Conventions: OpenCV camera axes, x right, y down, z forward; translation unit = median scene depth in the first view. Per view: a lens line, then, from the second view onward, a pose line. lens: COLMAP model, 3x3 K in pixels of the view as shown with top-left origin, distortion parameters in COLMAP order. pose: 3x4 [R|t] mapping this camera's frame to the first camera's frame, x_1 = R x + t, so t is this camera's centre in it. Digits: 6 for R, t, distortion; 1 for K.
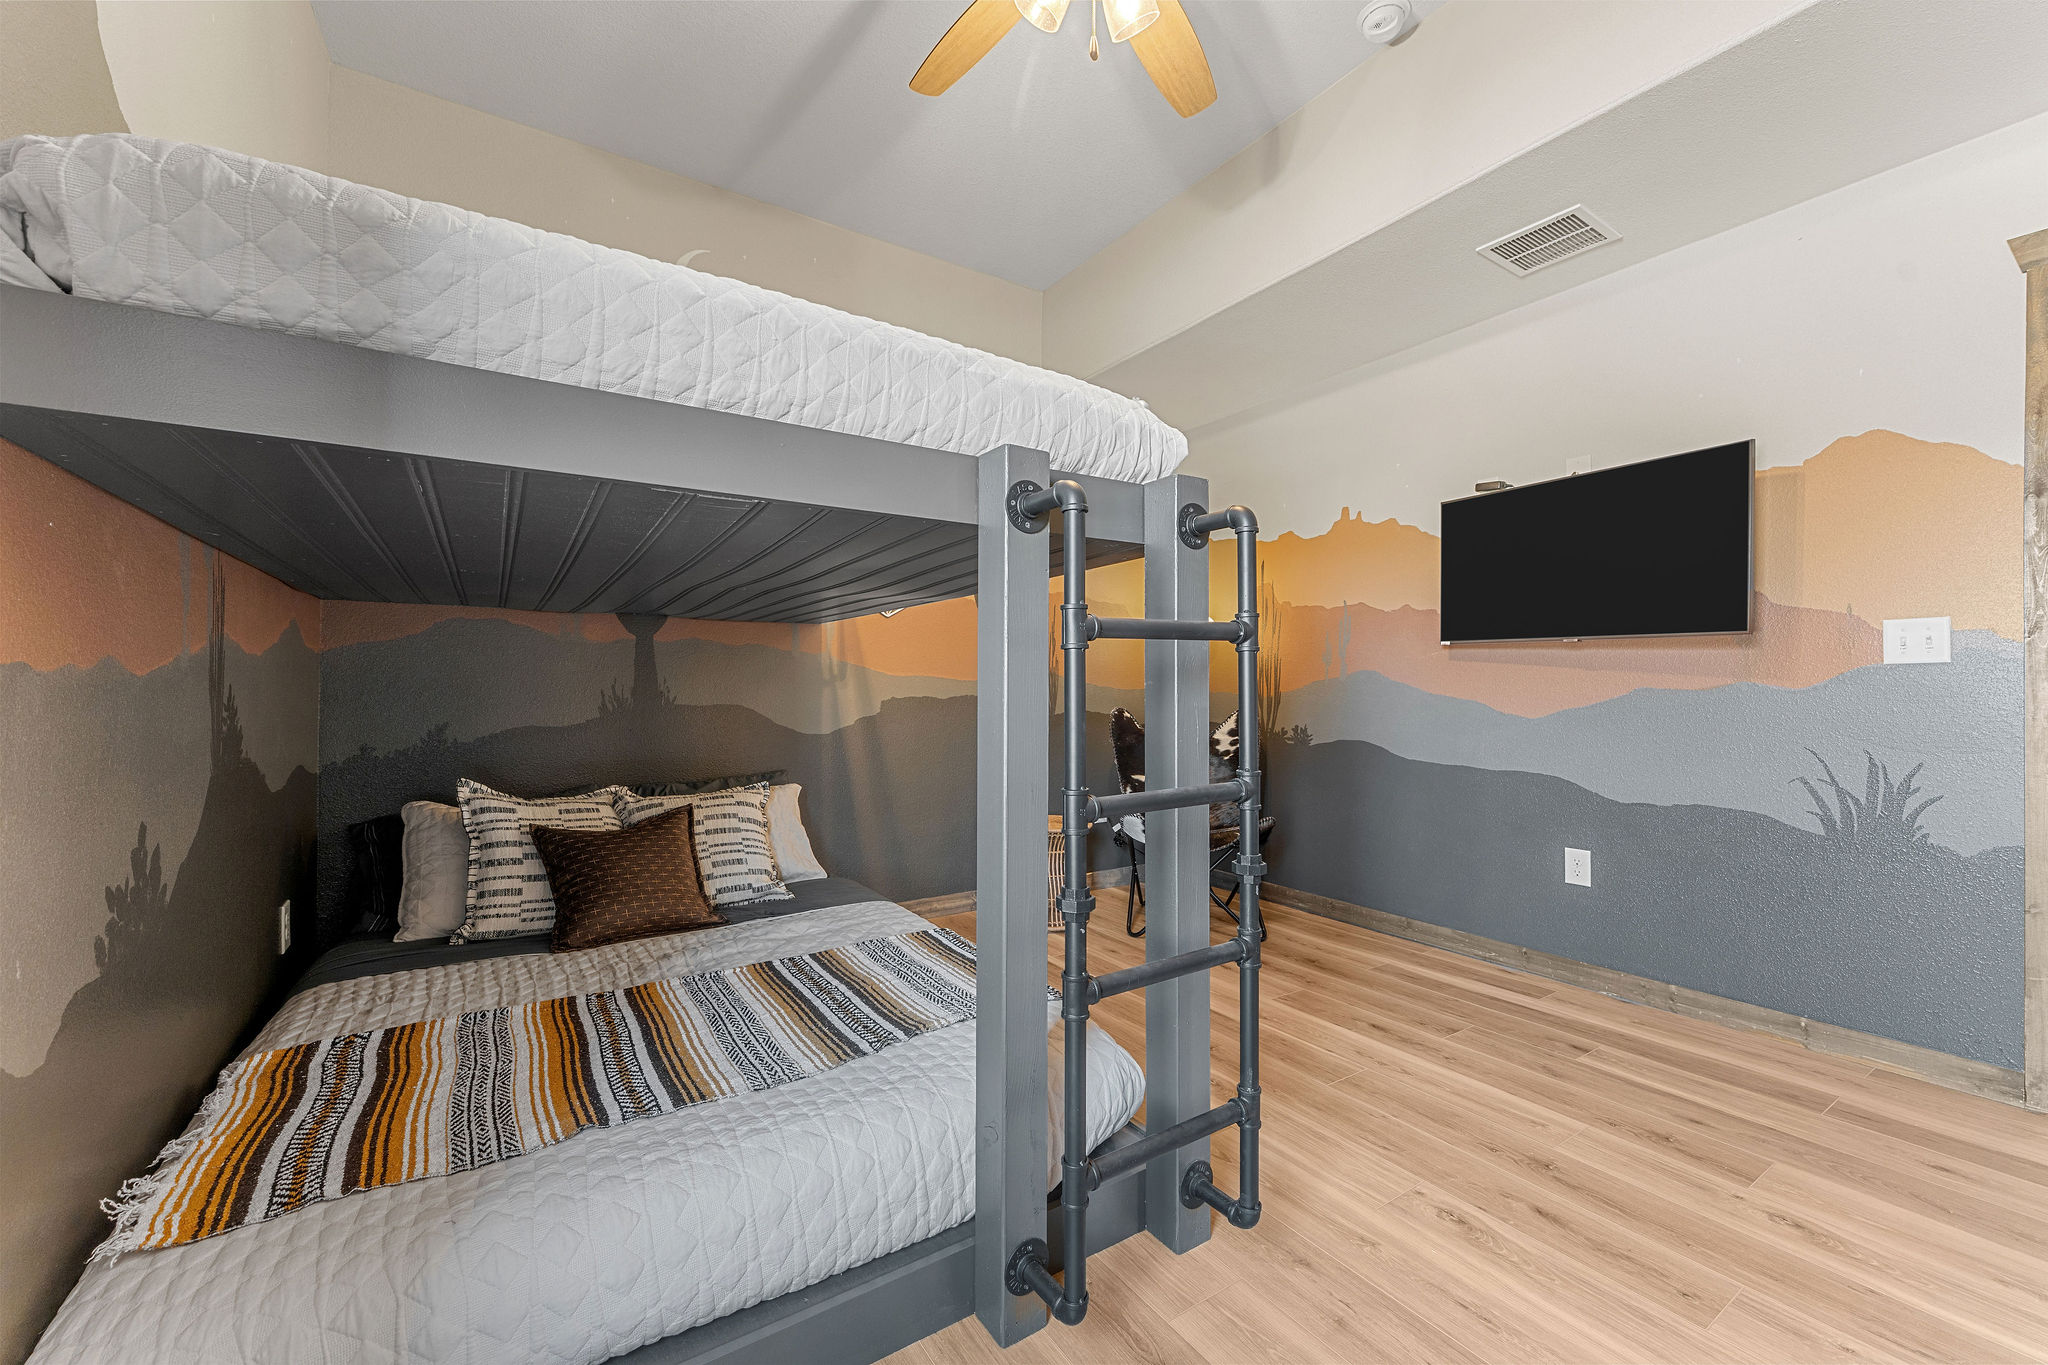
lens RADIAL K [[815.2, 0, 1028.3], [0, 815.2, 680.0], [0, 0, 1]] dist [0.002932, -0.000814]
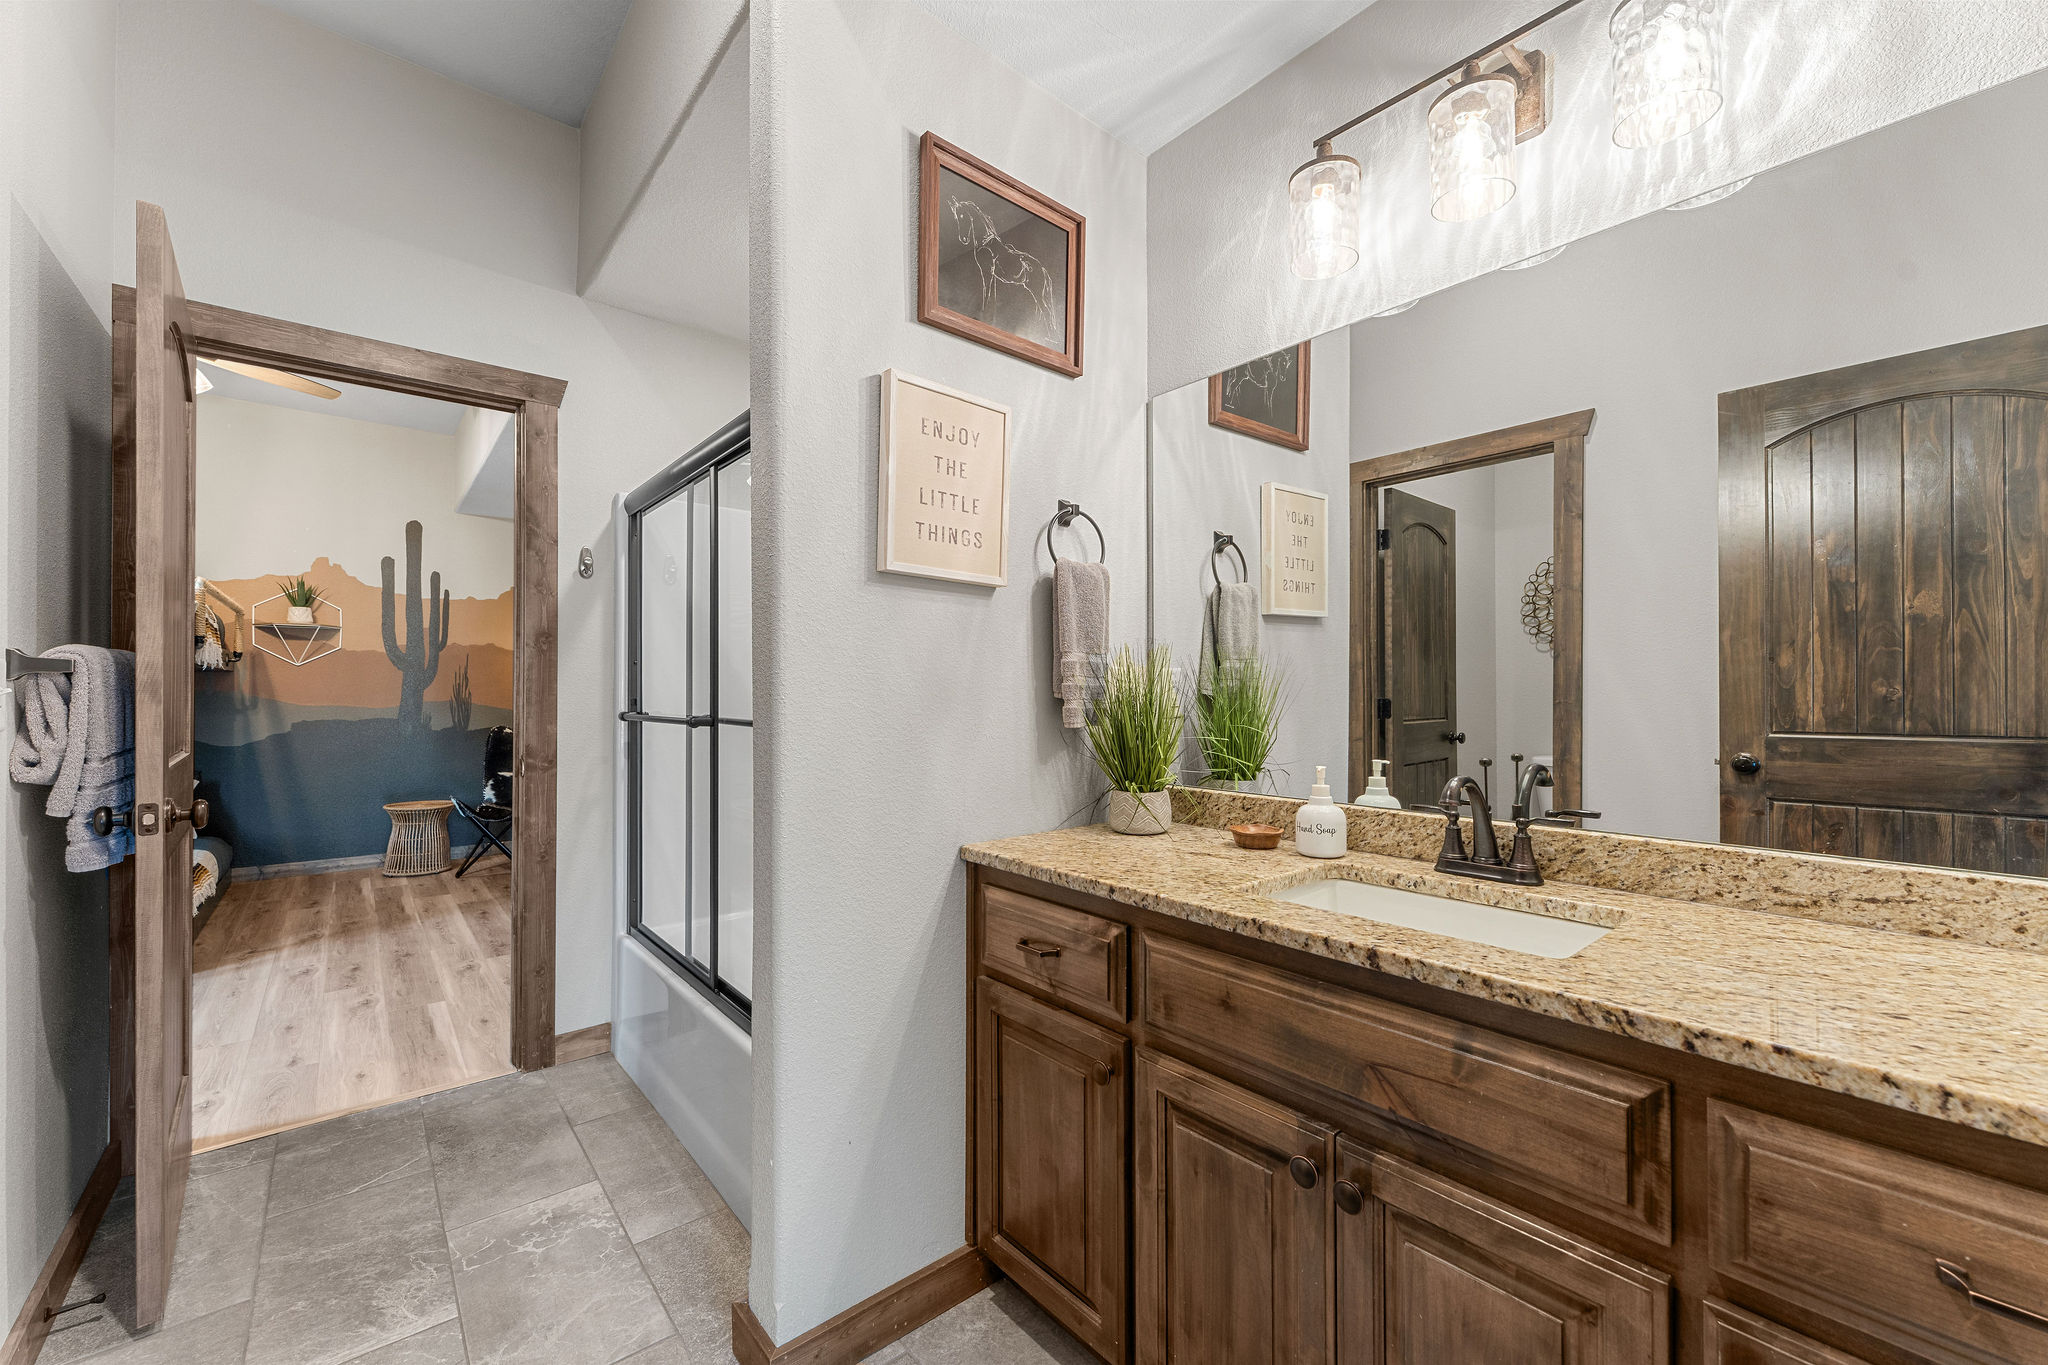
lens RADIAL K [[815.2, 0, 1025.1], [0, 815.2, 686.1], [0, 0, 1]] dist [0.002932, -0.000814]
pose [[0.992334, -0.001057, 0.123578, 0.955974], [0.001056, 0.999999, 0.000068, -0.039110], [-0.123578, 0.000063, 0.992335, -0.609113]]
